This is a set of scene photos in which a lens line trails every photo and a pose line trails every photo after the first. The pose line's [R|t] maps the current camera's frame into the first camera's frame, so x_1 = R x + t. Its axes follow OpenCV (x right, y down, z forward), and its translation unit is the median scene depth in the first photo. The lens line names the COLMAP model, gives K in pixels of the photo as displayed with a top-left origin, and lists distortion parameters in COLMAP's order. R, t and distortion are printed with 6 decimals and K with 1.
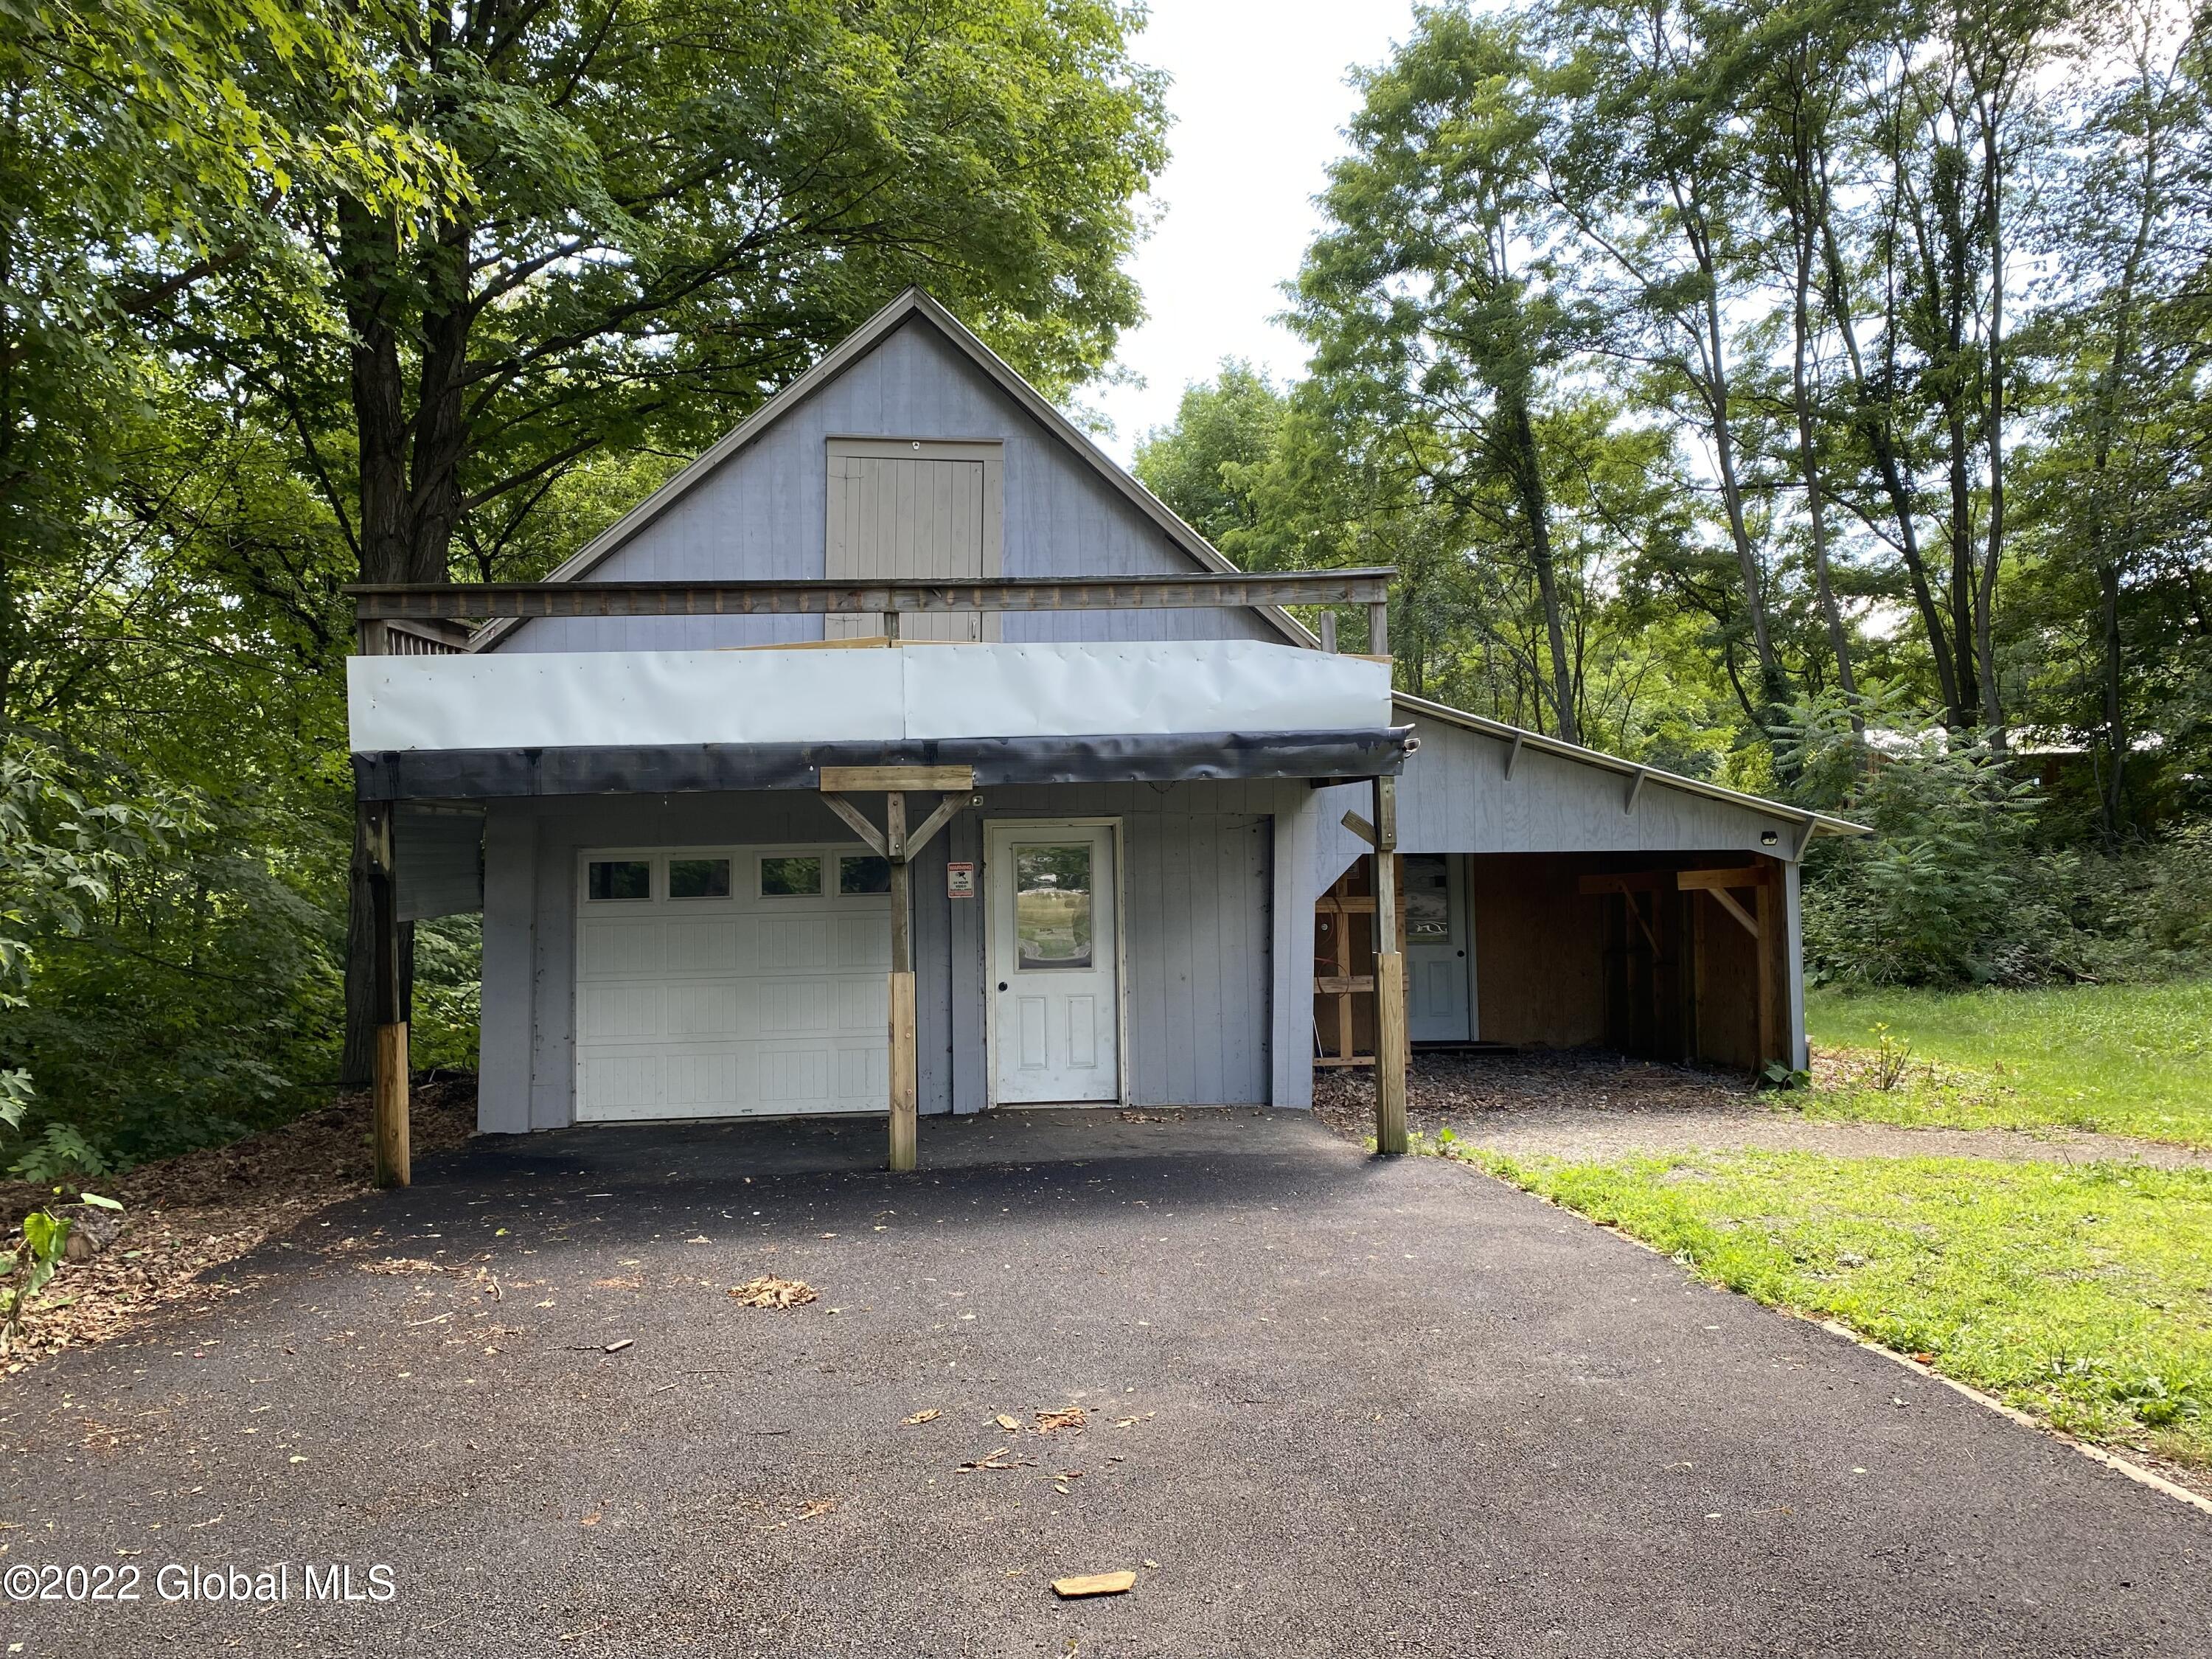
lens RADIAL K [[1650.8, 0, 1106.0], [0, 1650.8, 829.5], [0, 0, 1]] dist [-0.003356, 0.133291]
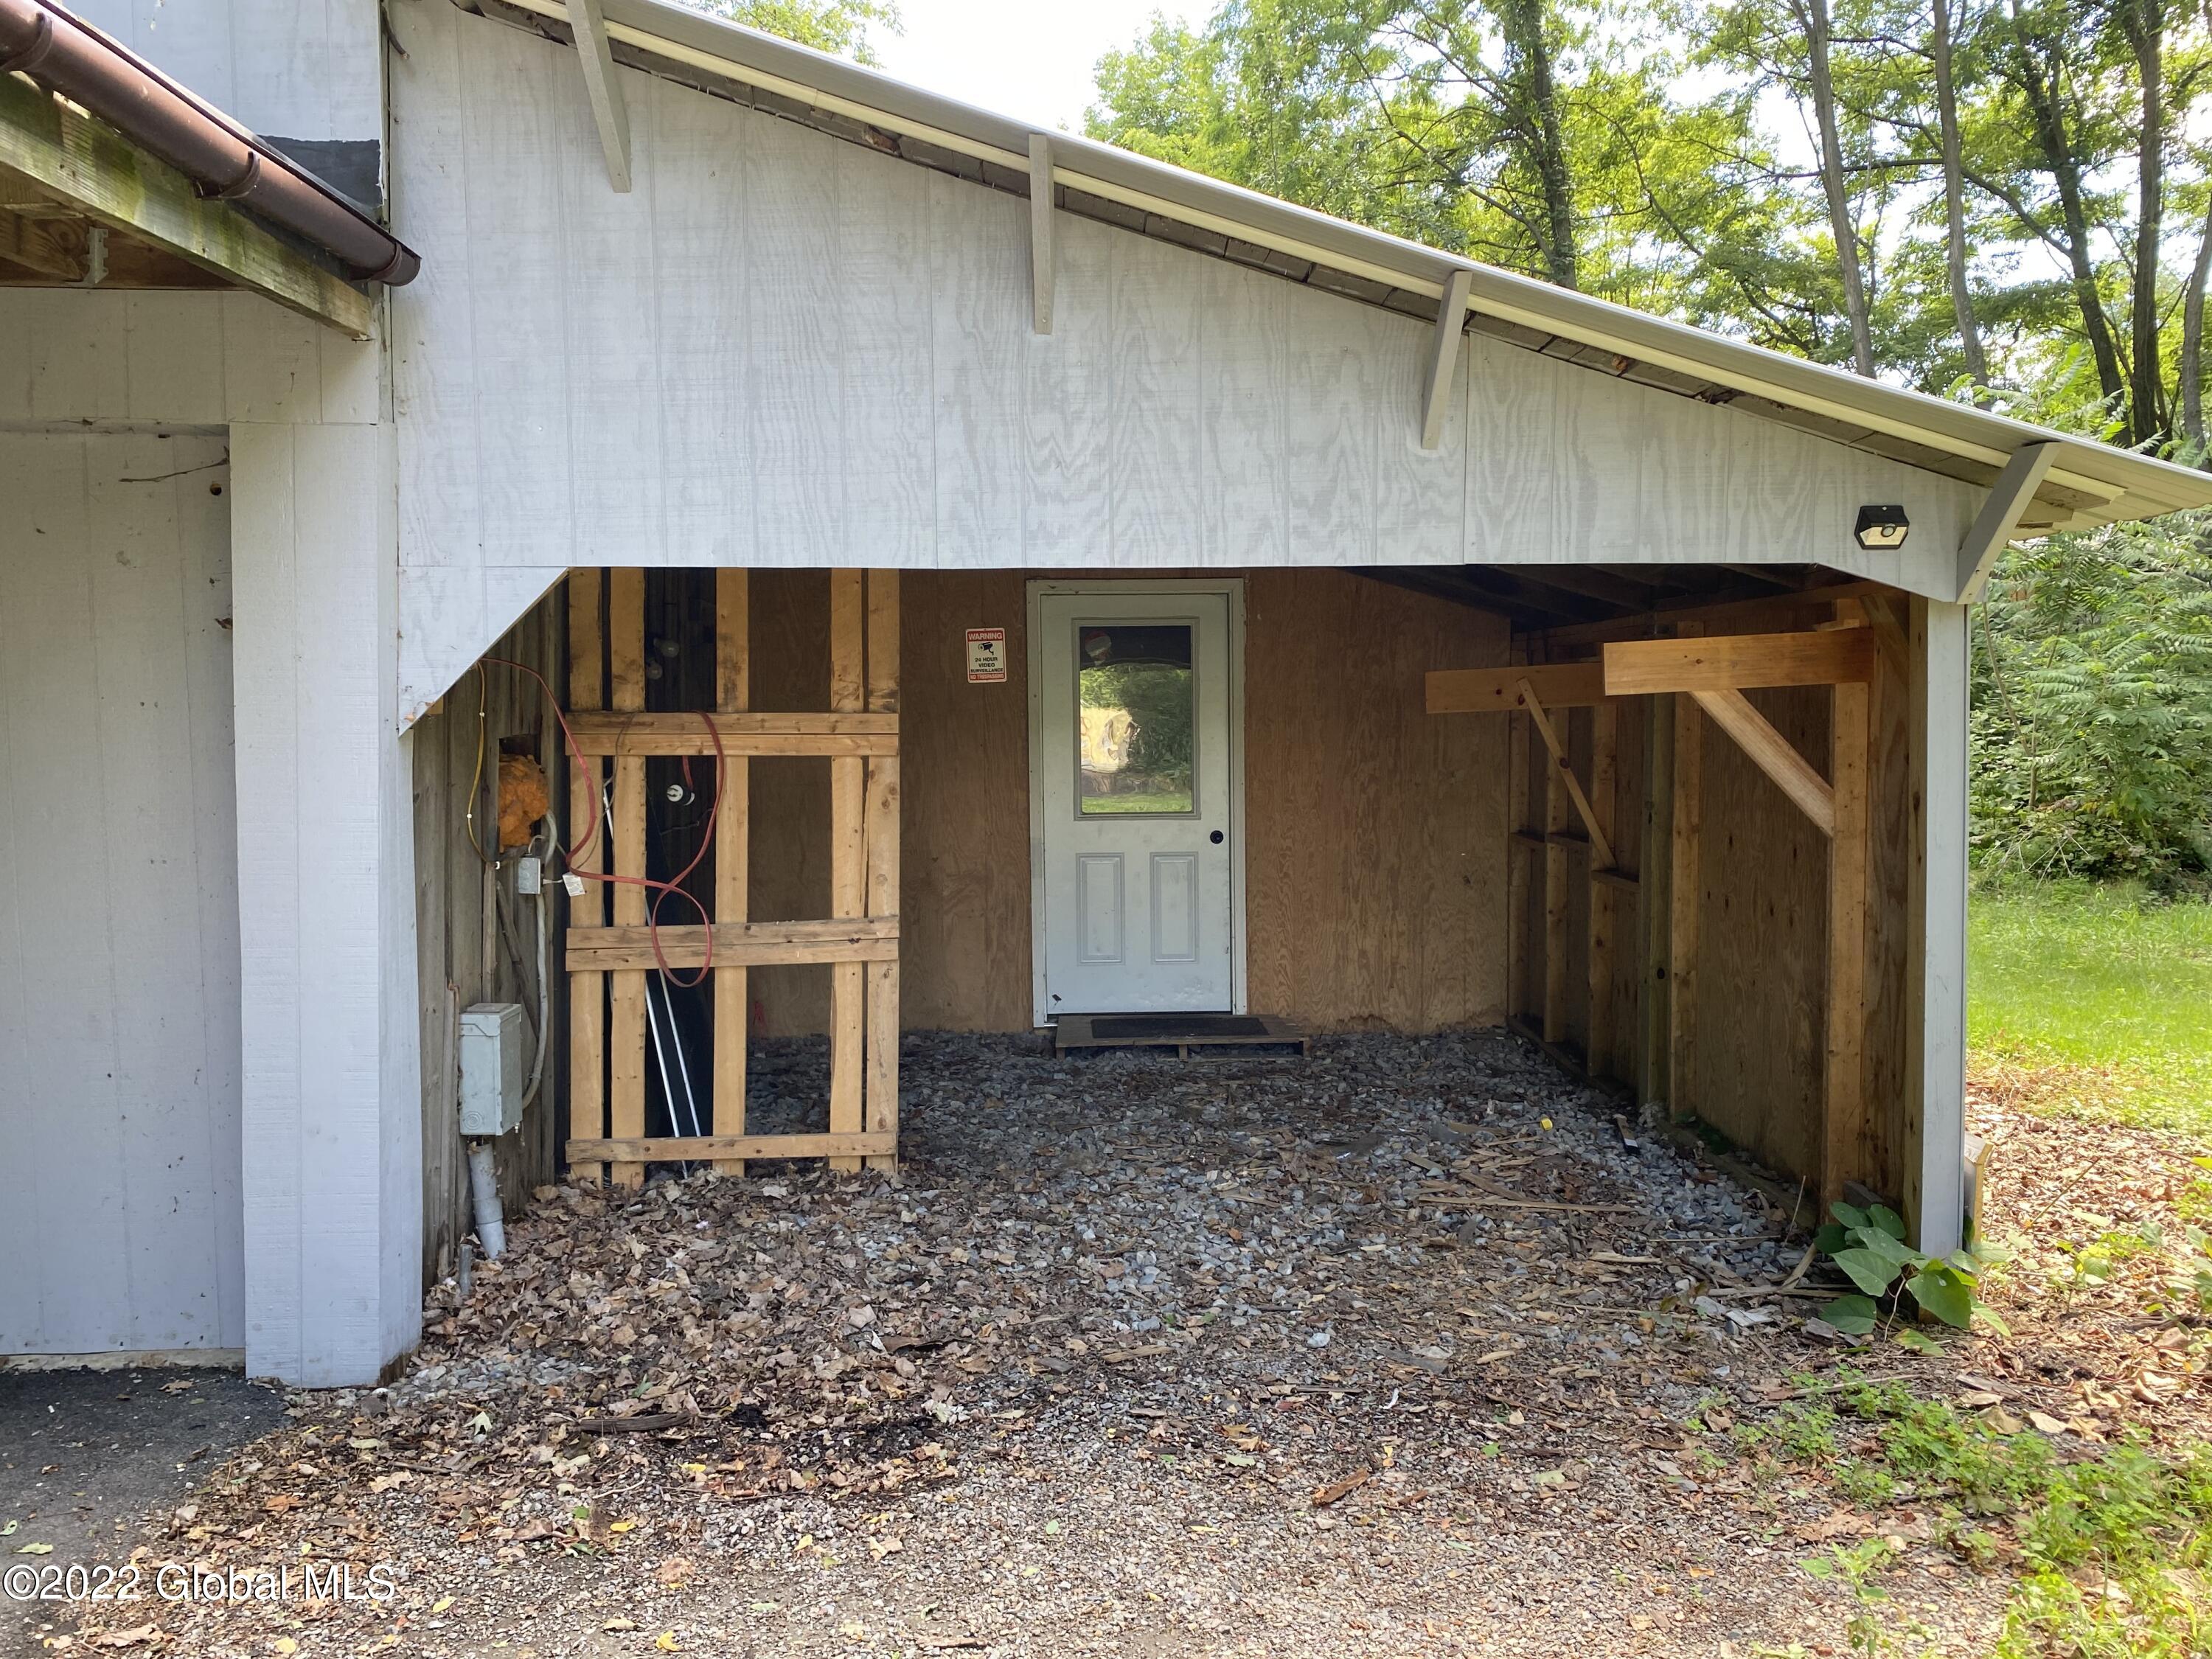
lens RADIAL K [[1650.8, 0, 1106.0], [0, 1650.8, 829.5], [0, 0, 1]] dist [-0.003356, 0.133291]
pose [[0.999108, 0.006952, -0.041652, 0.093267], [-0.002796, 0.995081, 0.099025, 0.011251], [0.042135, -0.098821, 0.994213, 0.235610]]
